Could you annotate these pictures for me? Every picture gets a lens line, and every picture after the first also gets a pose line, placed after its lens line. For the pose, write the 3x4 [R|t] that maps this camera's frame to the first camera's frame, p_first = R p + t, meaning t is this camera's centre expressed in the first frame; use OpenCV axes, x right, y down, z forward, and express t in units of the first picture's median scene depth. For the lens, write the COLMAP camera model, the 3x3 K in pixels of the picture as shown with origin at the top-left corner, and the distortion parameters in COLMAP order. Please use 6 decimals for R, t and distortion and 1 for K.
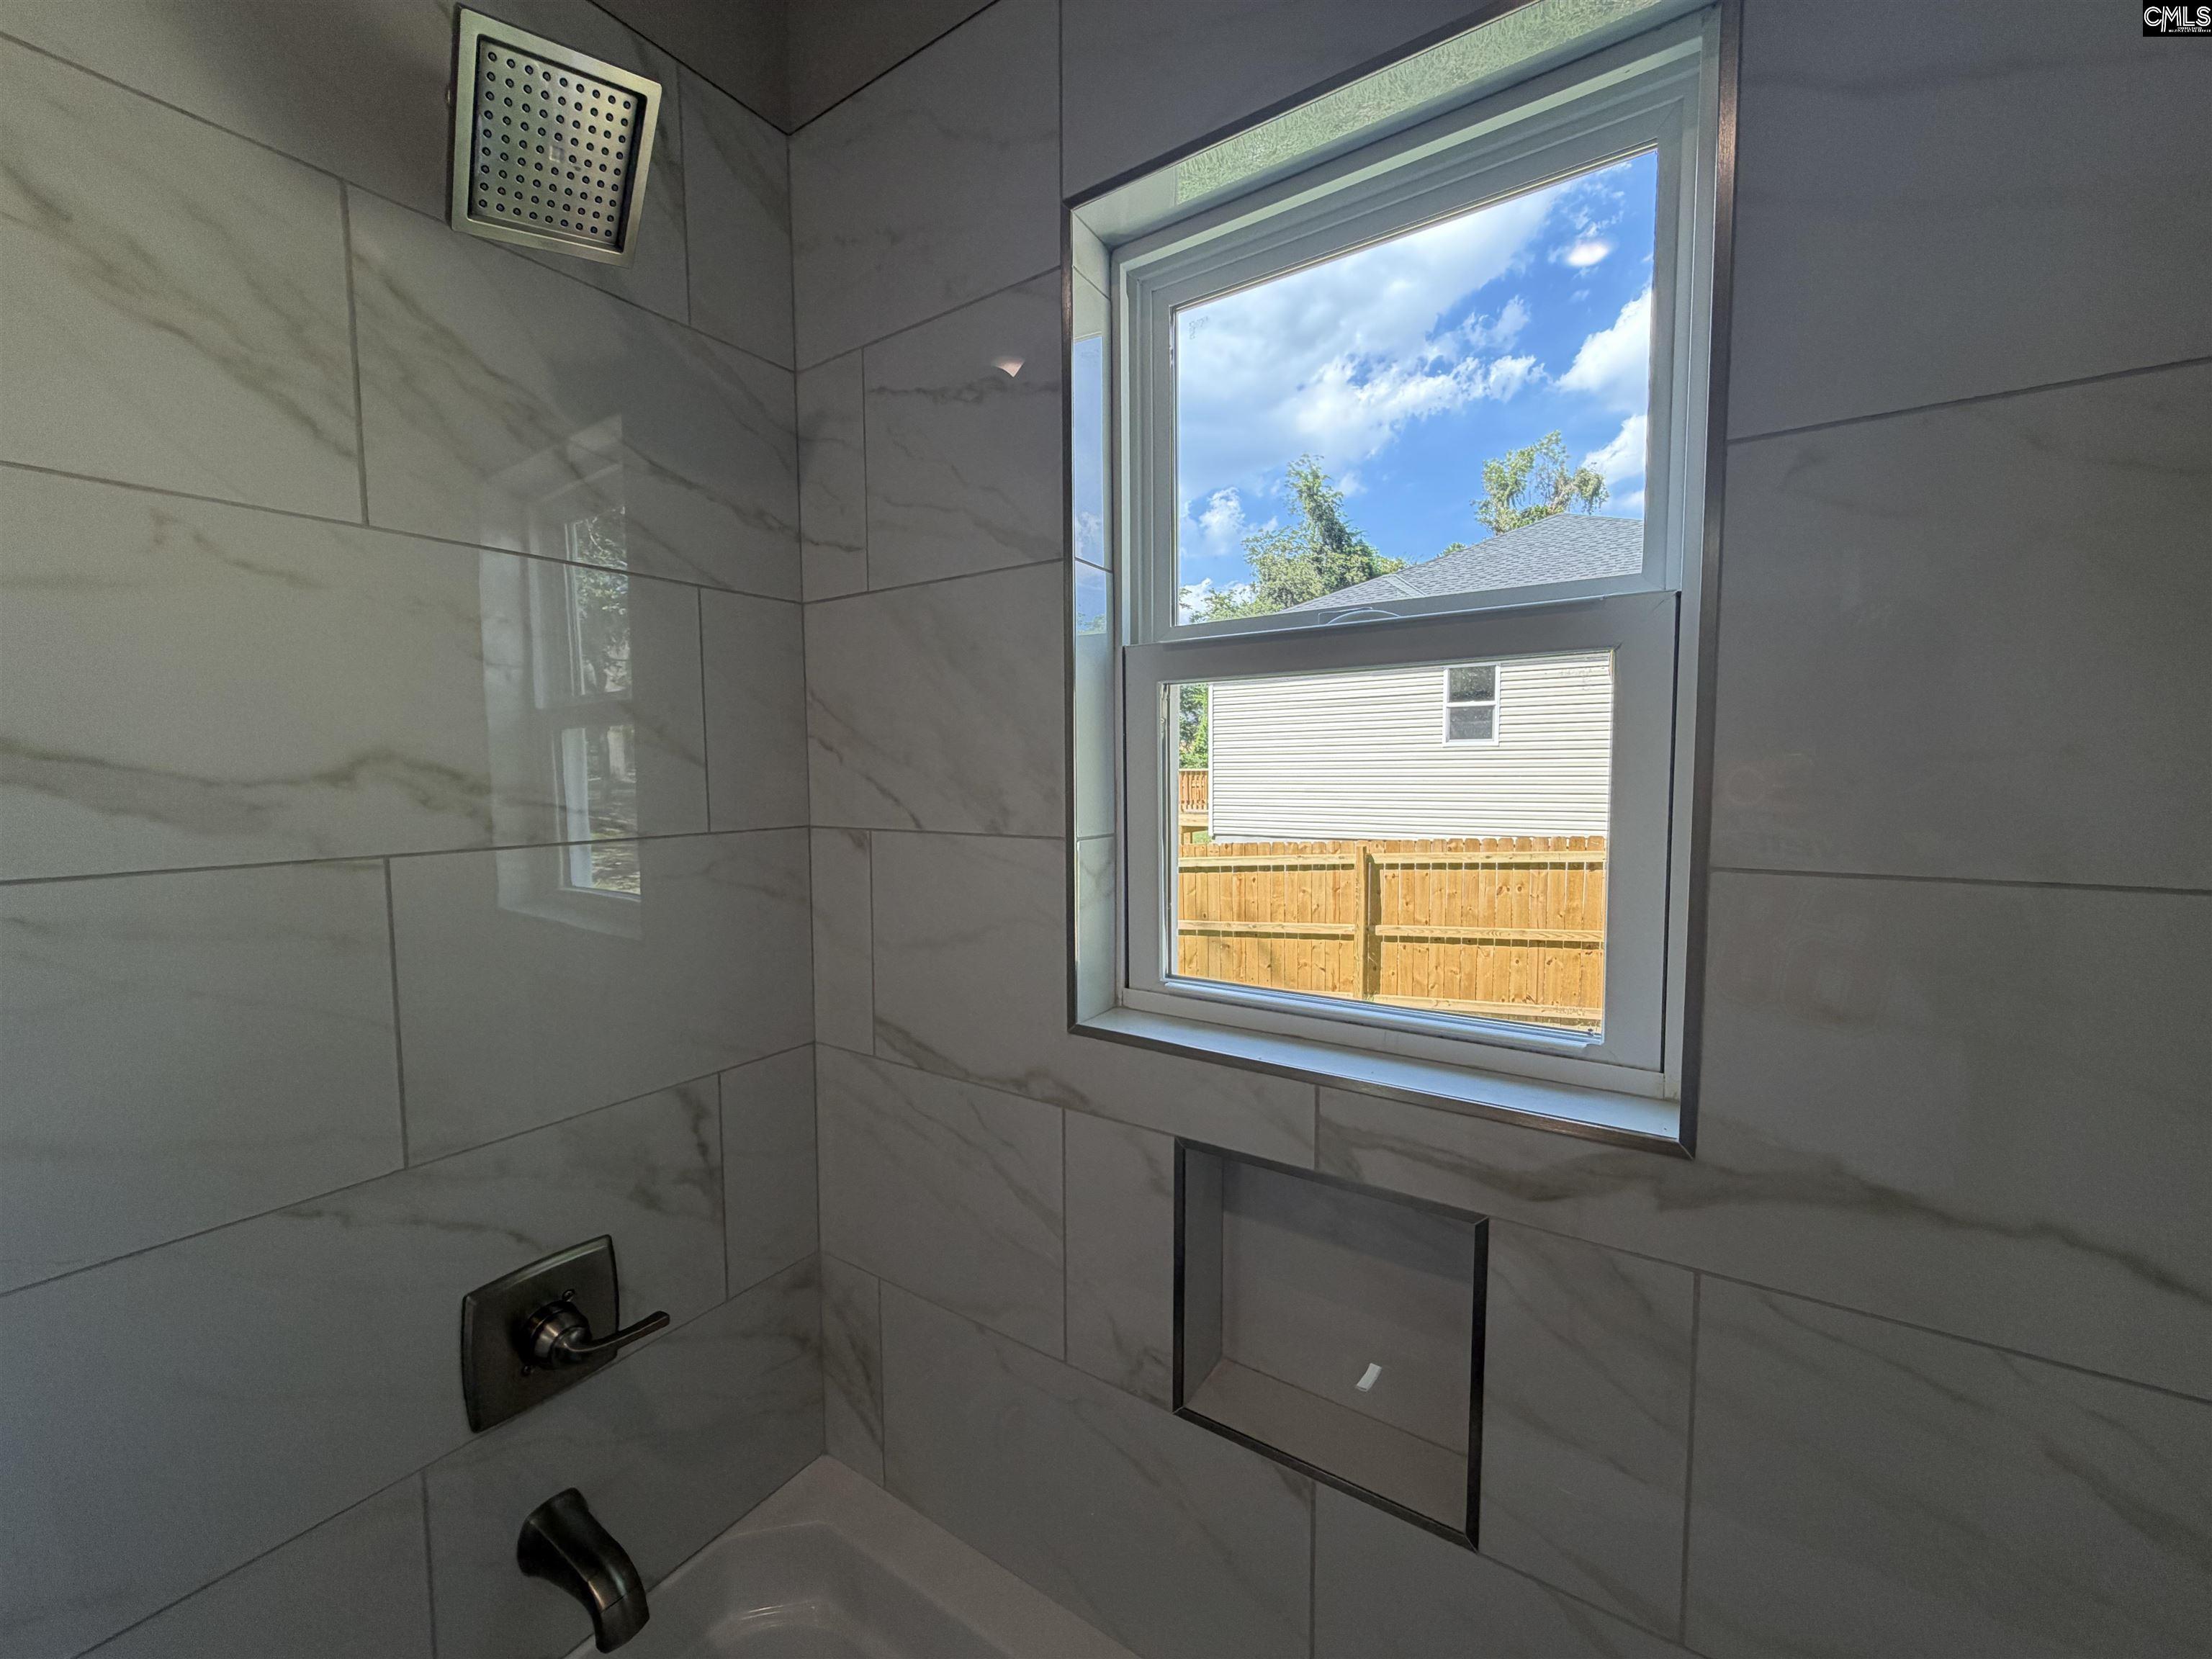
lens RADIAL K [[880.5, 0, 1106.2], [0, 880.5, 832.8], [0, 0, 1]] dist [0.000229, -0.000015]
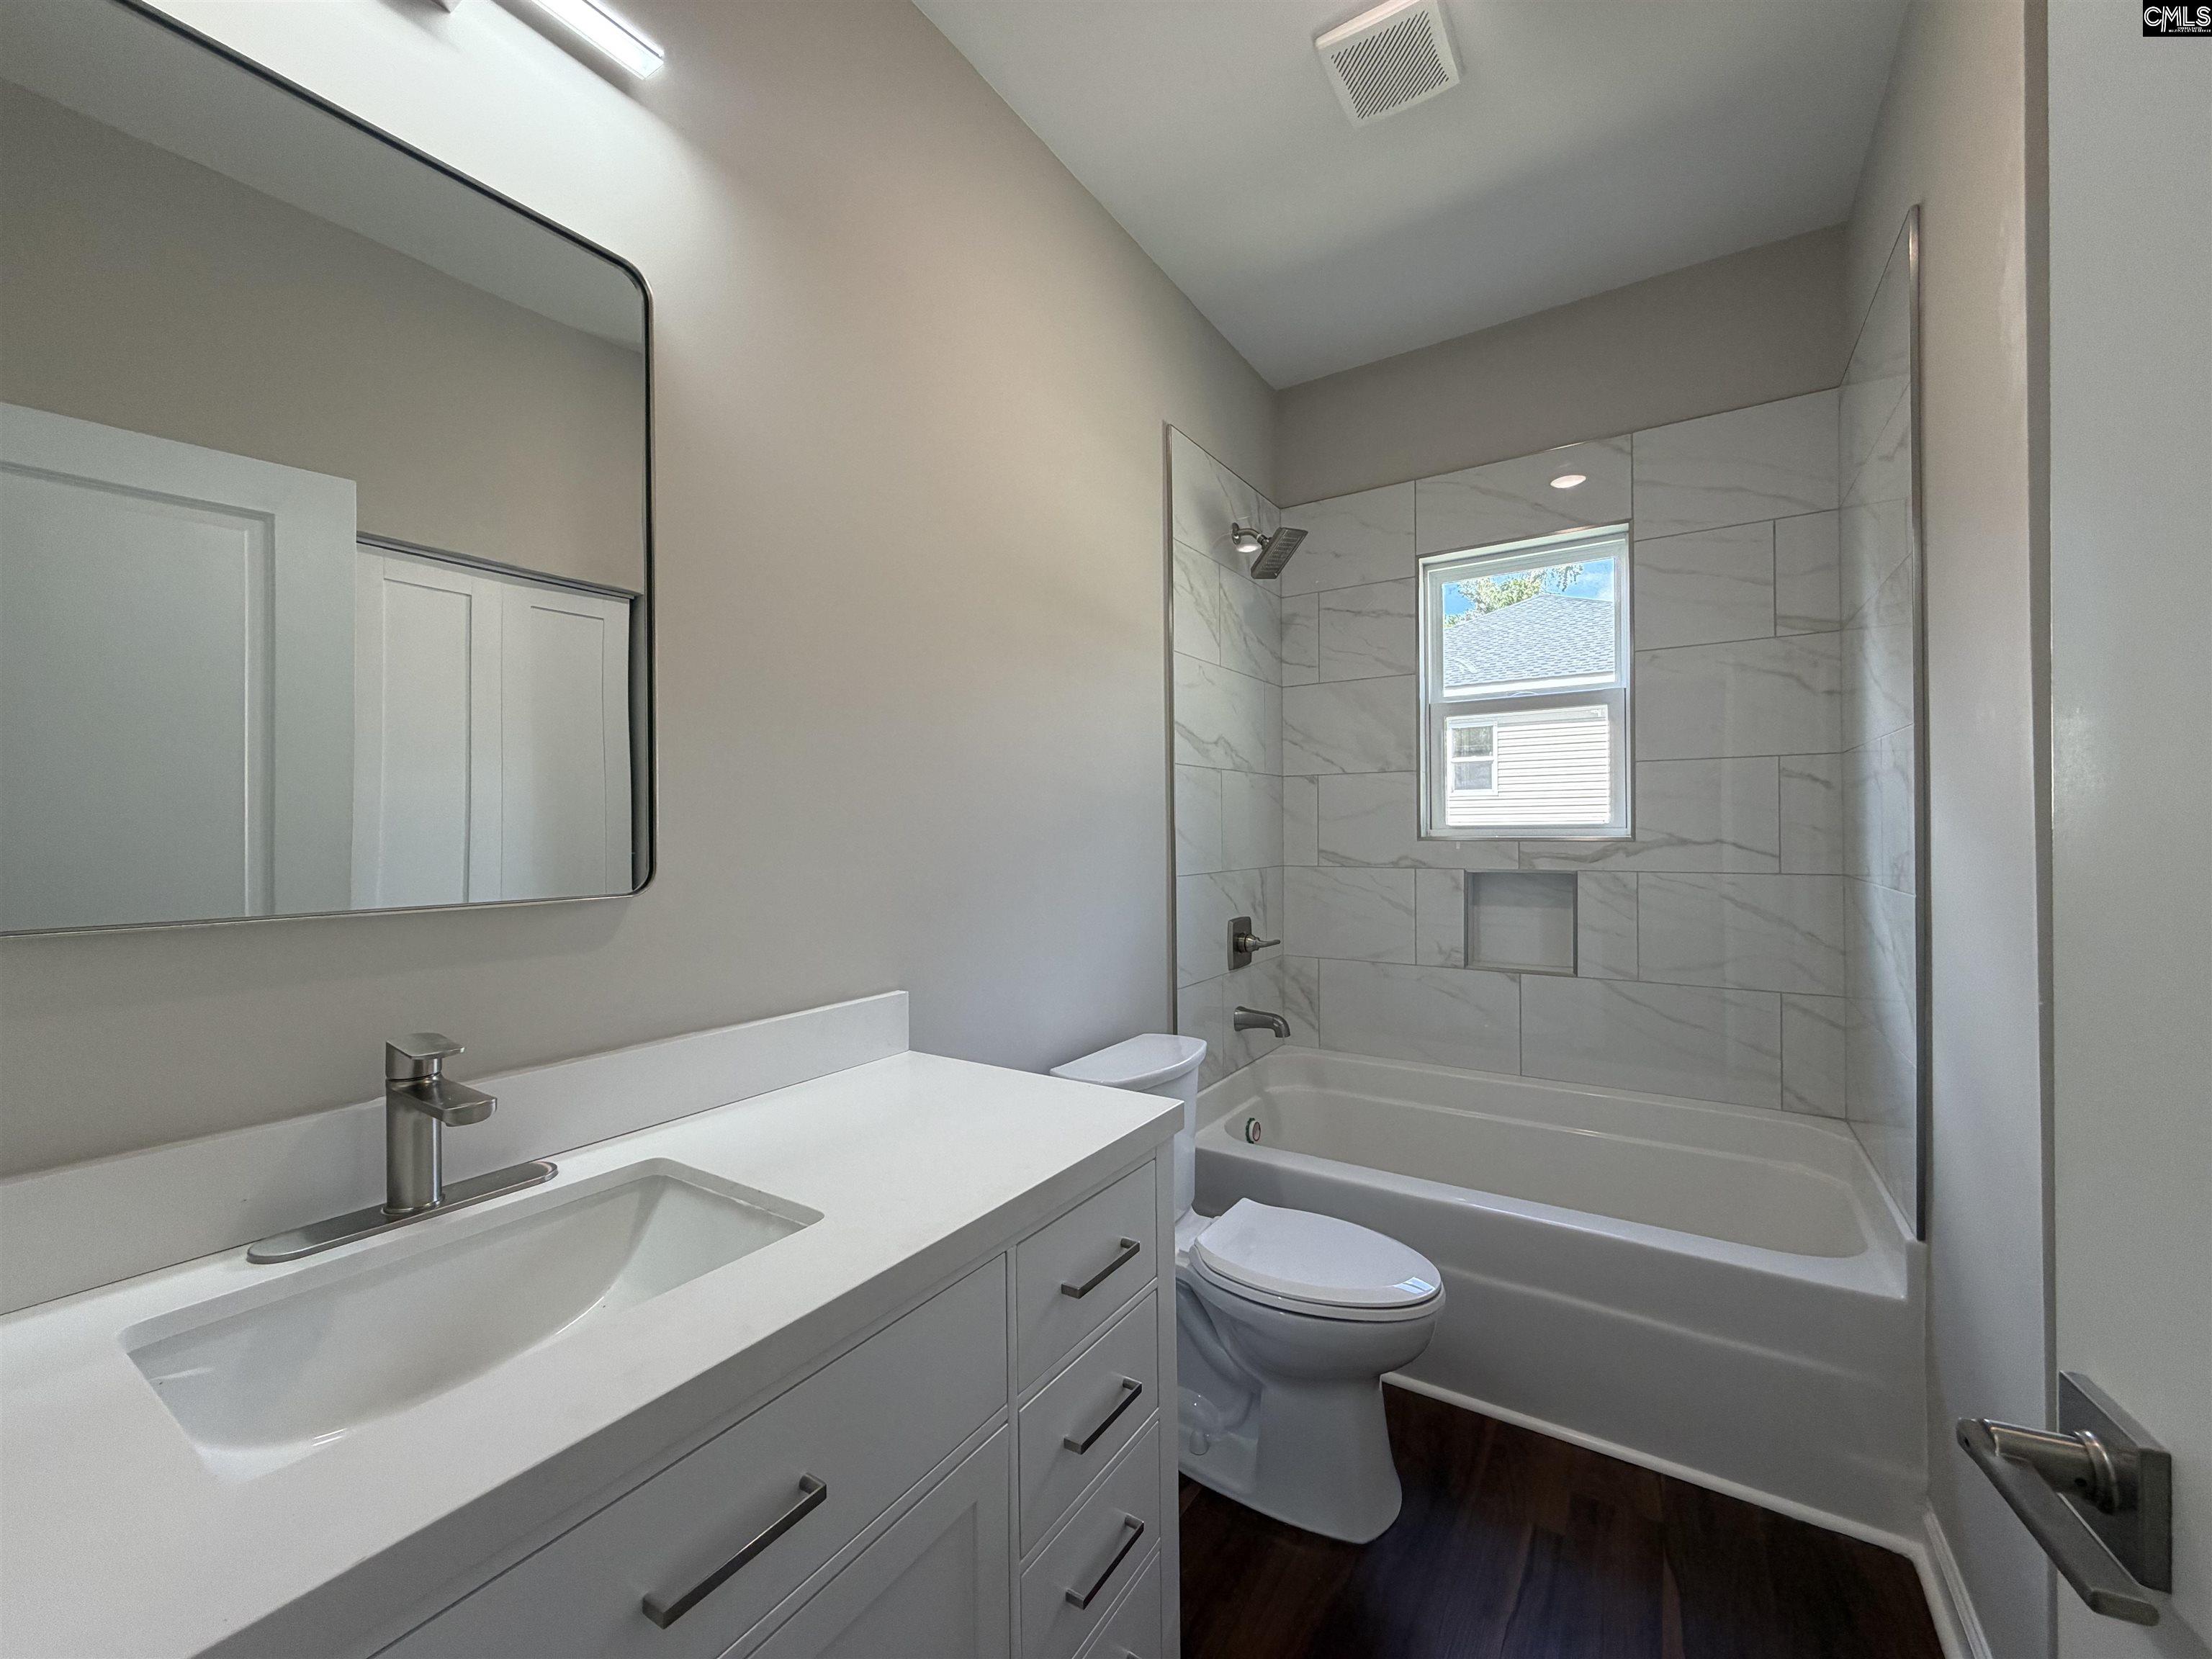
lens RADIAL K [[880.5, 0, 1106.6], [0, 880.5, 827.0], [0, 0, 1]] dist [0.000229, -0.000015]
pose [[0.999902, 0.001358, 0.013898, -1.055901], [-0.000304, 0.997141, -0.075561, 0.391114], [-0.013961, 0.075549, 0.997044, -1.751025]]
